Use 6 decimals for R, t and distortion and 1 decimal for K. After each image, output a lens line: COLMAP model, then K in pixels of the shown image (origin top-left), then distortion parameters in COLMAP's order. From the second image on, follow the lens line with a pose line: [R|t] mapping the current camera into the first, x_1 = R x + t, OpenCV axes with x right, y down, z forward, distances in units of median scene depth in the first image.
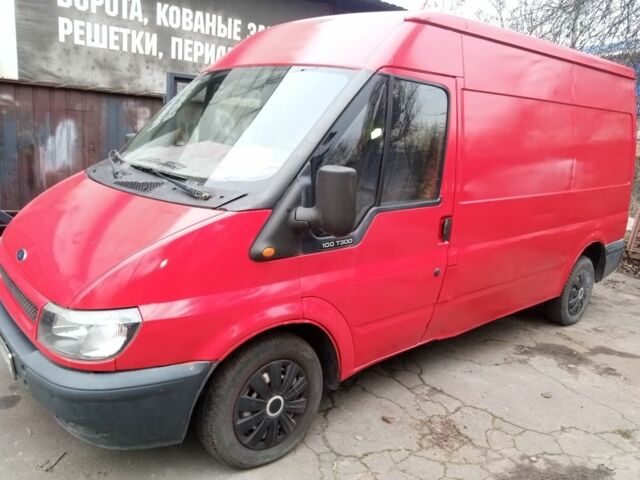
lens RADIAL K [[522.7, 0, 318.0], [0, 522.7, 237.3], [0, 0, 1]] dist [0.106281, -0.149395]
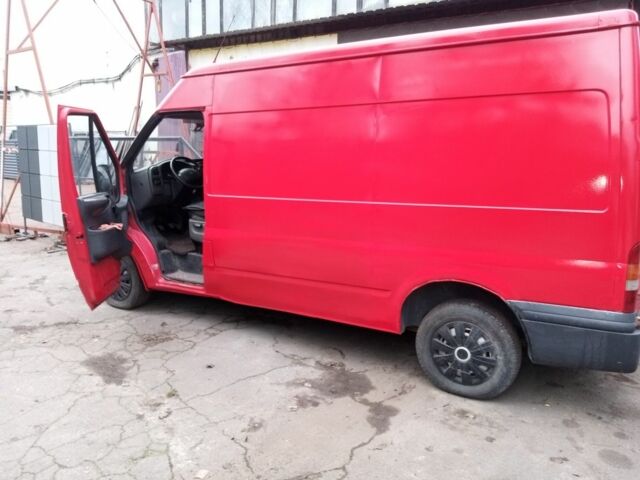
lens RADIAL K [[522.7, 0, 318.0], [0, 522.7, 237.3], [0, 0, 1]] dist [0.106281, -0.149395]
pose [[0.256034, 0.101096, -0.961367, 1.817802], [-0.169213, 0.983848, 0.058395, -0.092851], [0.951742, 0.147725, 0.269005, 0.991666]]
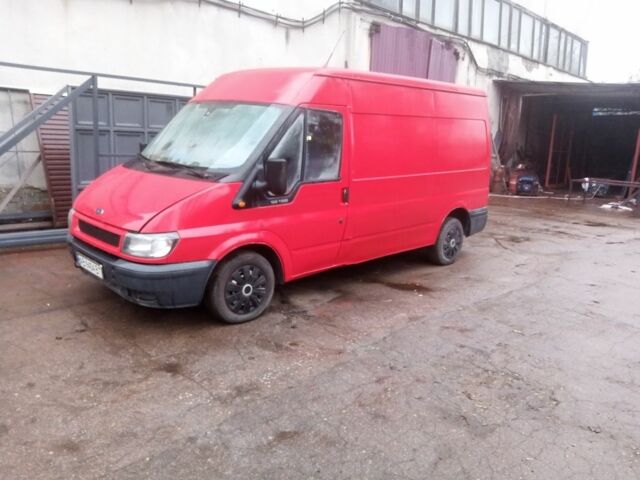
lens RADIAL K [[522.7, 0, 318.0], [0, 522.7, 237.3], [0, 0, 1]] dist [0.106281, -0.149395]
pose [[0.997365, -0.028233, 0.066830, 0.039921], [0.027505, 0.999552, 0.011795, 0.101877], [-0.067133, -0.009926, 0.997695, -0.716053]]
